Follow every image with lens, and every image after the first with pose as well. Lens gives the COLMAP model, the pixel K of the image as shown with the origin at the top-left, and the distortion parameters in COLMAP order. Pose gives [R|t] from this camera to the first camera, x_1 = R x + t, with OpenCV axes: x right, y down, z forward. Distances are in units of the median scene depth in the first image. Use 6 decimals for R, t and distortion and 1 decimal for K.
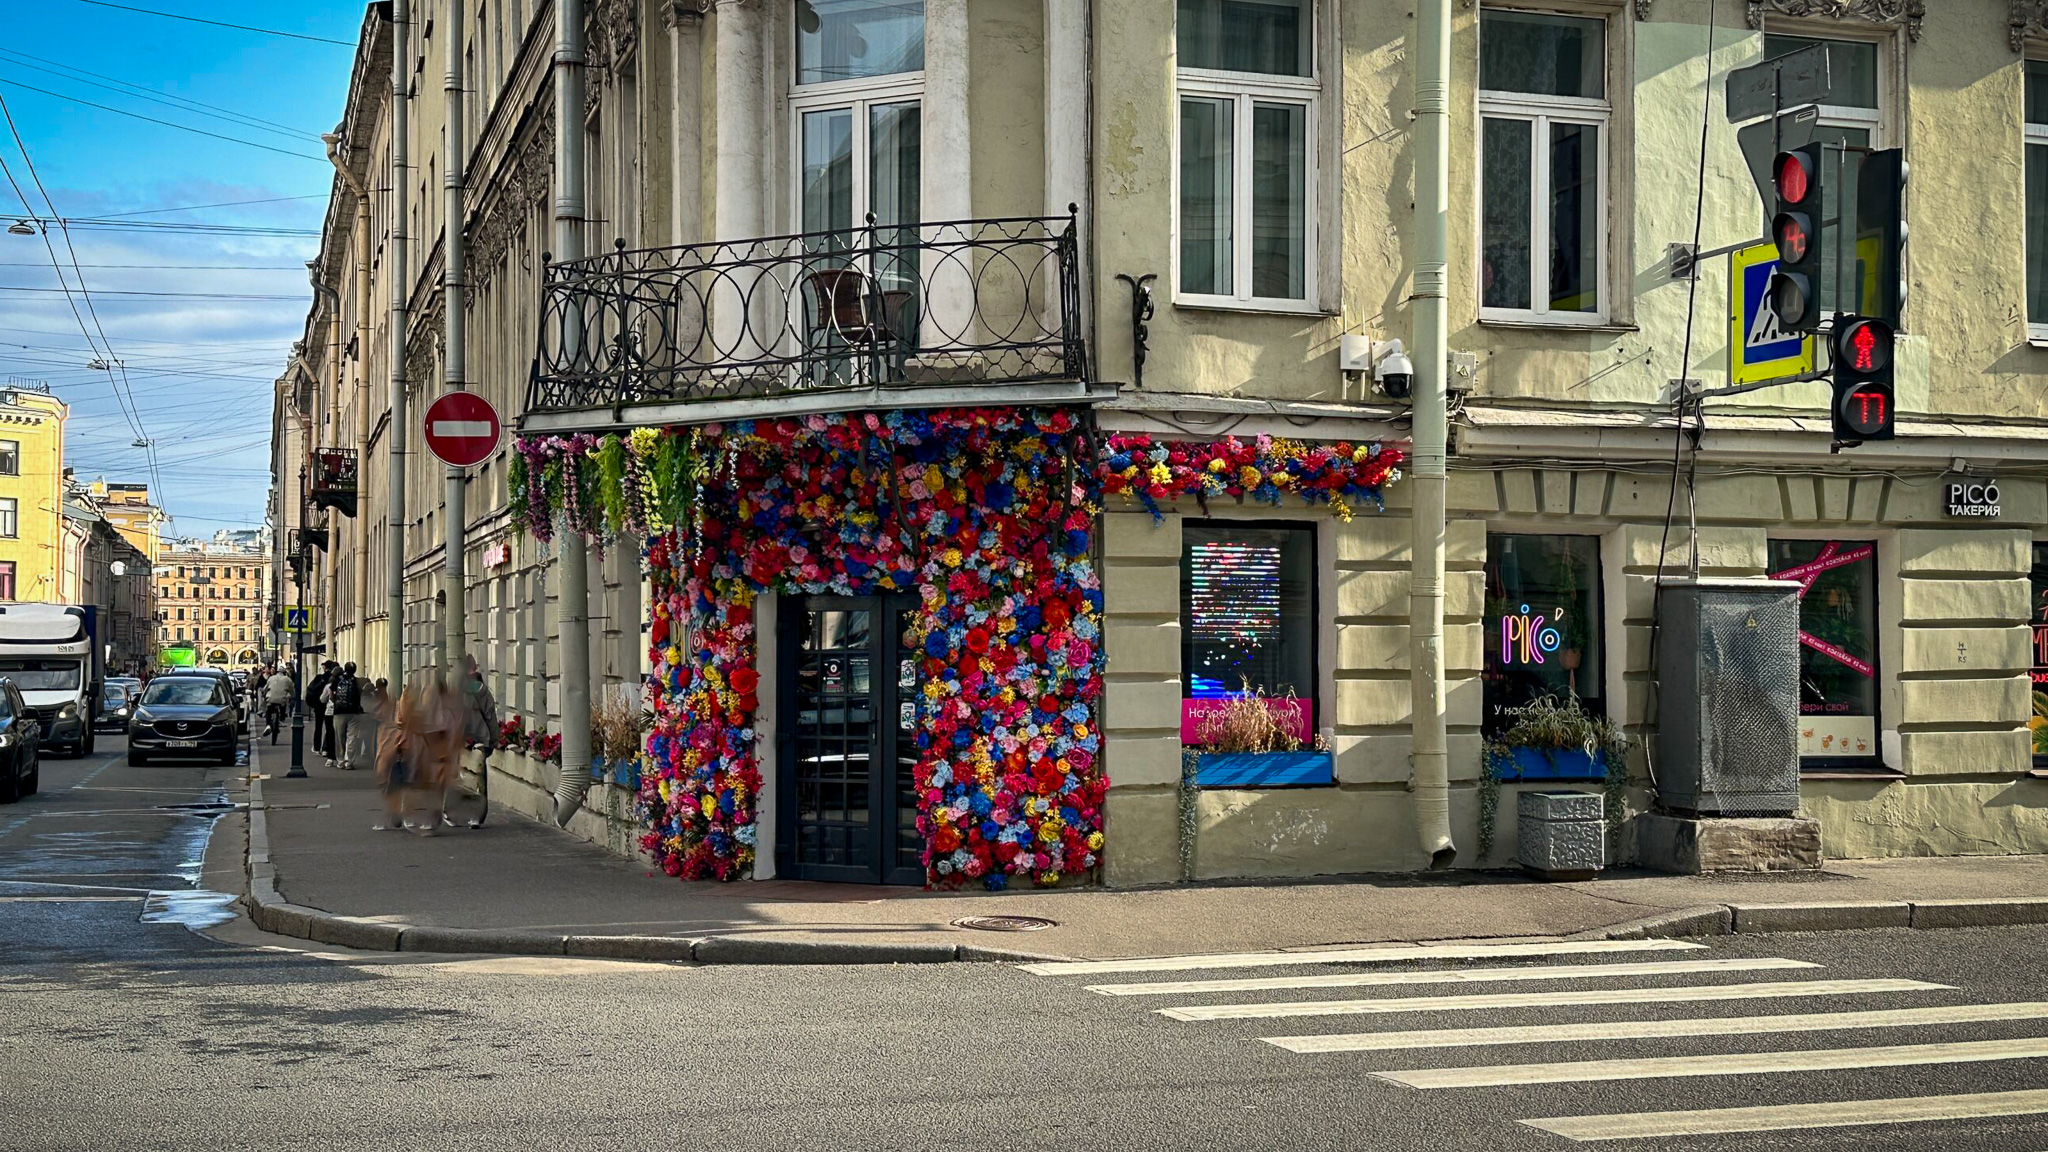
lens RADIAL K [[2450.0, 0, 1024.0], [0, 2450.0, 576.0], [0, 0, 1]] dist [0.108107, 0.007486]
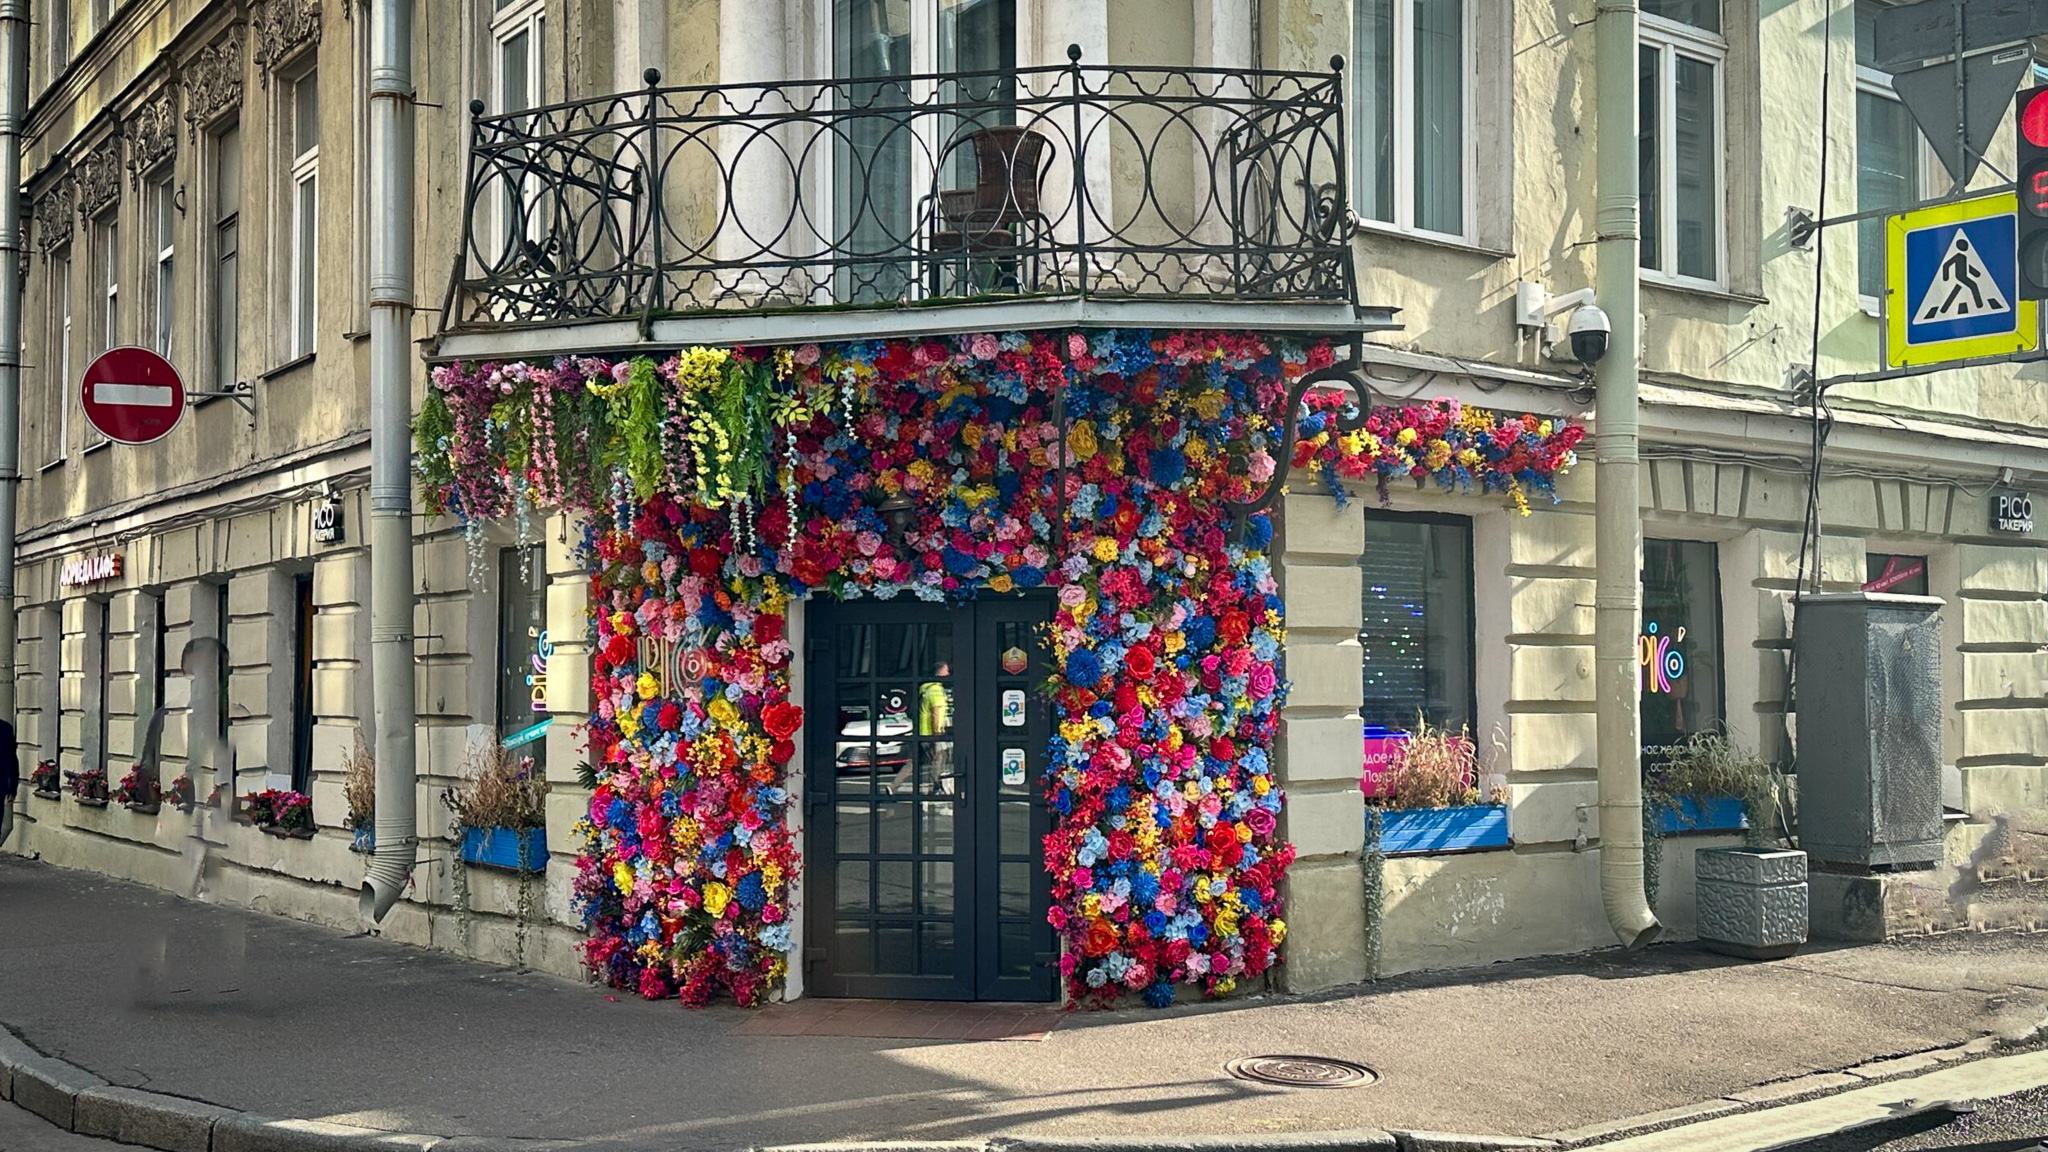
lens RADIAL K [[2073.0, 0, 1024.0], [0, 2073.0, 576.0], [0, 0, 1]] dist [0.199166, -0.438193]
pose [[0.951827, 0.013073, 0.306357, -0.231311], [-0.006294, 0.999713, -0.023104, 0.014334], [-0.306571, 0.020063, 0.951636, 0.402443]]
